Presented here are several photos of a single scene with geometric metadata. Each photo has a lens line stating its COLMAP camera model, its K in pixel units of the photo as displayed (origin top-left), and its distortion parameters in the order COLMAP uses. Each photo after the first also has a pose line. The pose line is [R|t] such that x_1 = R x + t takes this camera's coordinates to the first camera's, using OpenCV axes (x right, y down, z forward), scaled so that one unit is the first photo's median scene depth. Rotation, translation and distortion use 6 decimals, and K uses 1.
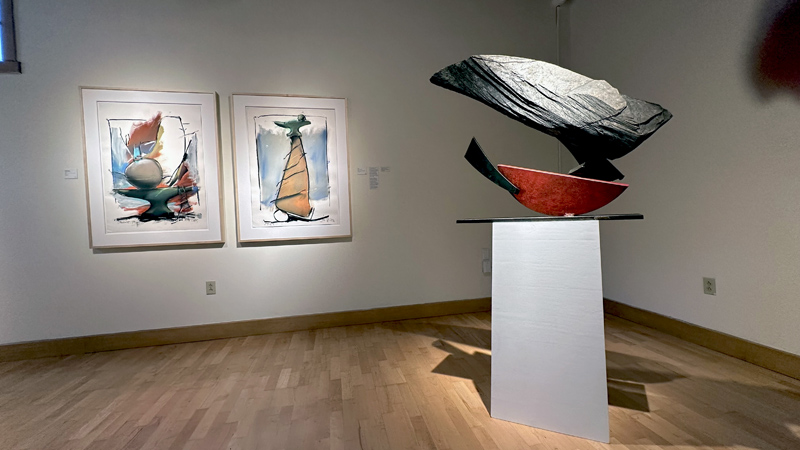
lens RADIAL K [[318.1, 0, 400.0], [0, 318.1, 225.0], [0, 0, 1]] dist [-0.001283, -0.000029]
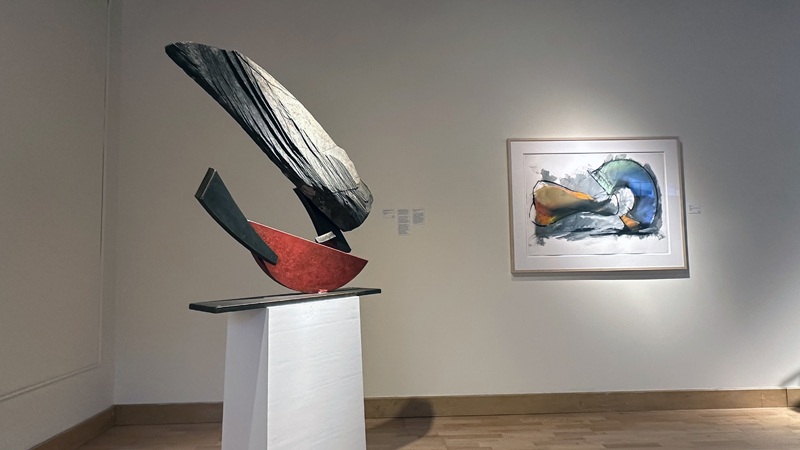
lens RADIAL K [[459.7, 0, 400.0], [0, 459.7, 225.0], [0, 0, 1]] dist [-0.002336, -0.000302]
pose [[0.192949, 0.101680, 0.975926, -0.364052], [0.047826, 0.992459, -0.112858, -0.033865], [-0.980042, 0.068450, 0.186631, 0.319172]]
